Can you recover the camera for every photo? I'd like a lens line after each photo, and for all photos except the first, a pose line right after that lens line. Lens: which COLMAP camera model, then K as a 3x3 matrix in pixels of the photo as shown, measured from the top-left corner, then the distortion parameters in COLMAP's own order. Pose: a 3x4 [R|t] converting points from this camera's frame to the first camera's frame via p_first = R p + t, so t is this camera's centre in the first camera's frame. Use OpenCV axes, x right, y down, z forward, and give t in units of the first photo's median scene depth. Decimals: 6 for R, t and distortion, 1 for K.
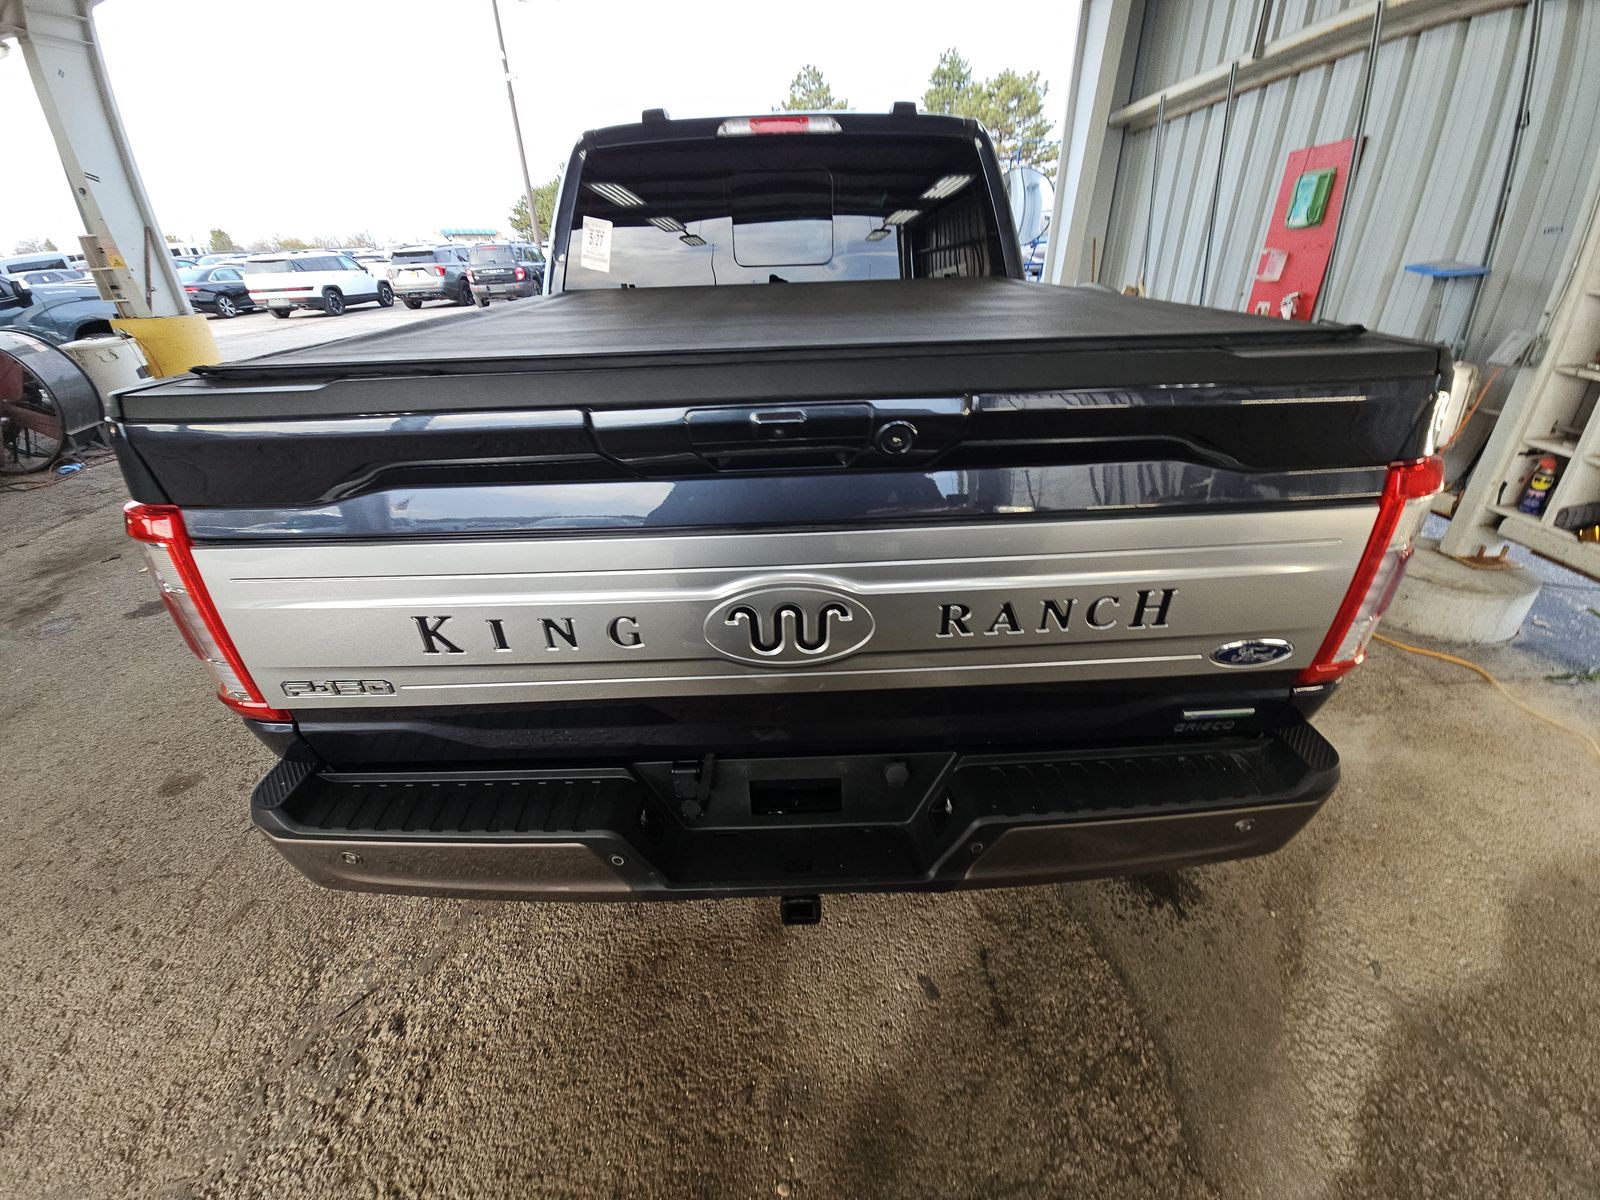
lens RADIAL K [[654.3, 0, 801.9], [0, 654.3, 603.0], [0, 0, 1]] dist [-0.001919, -0.000759]
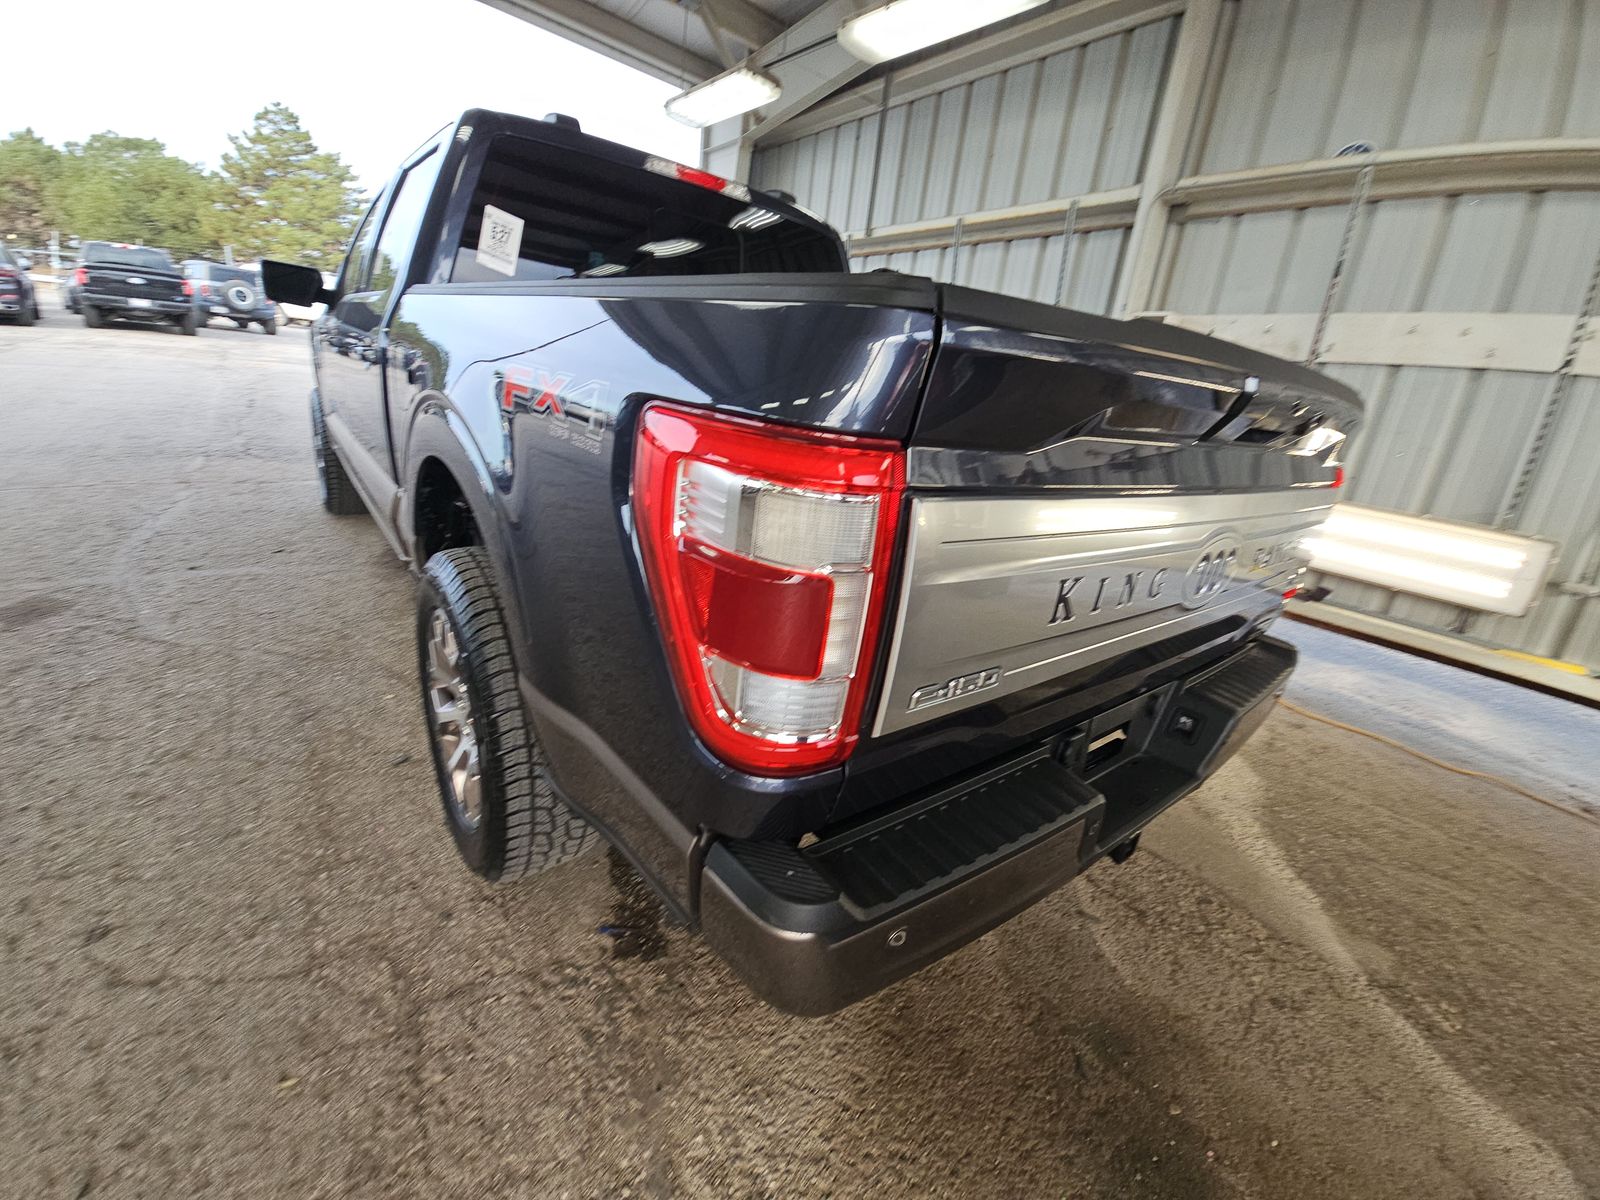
lens RADIAL K [[654.3, 0, 797.4], [0, 654.3, 599.9], [0, 0, 1]] dist [-0.001919, -0.000759]
pose [[0.782592, -0.078372, 0.617581, -0.590456], [0.158958, 0.984316, -0.076518, 0.024407], [-0.601898, 0.158052, 0.782776, 0.206272]]
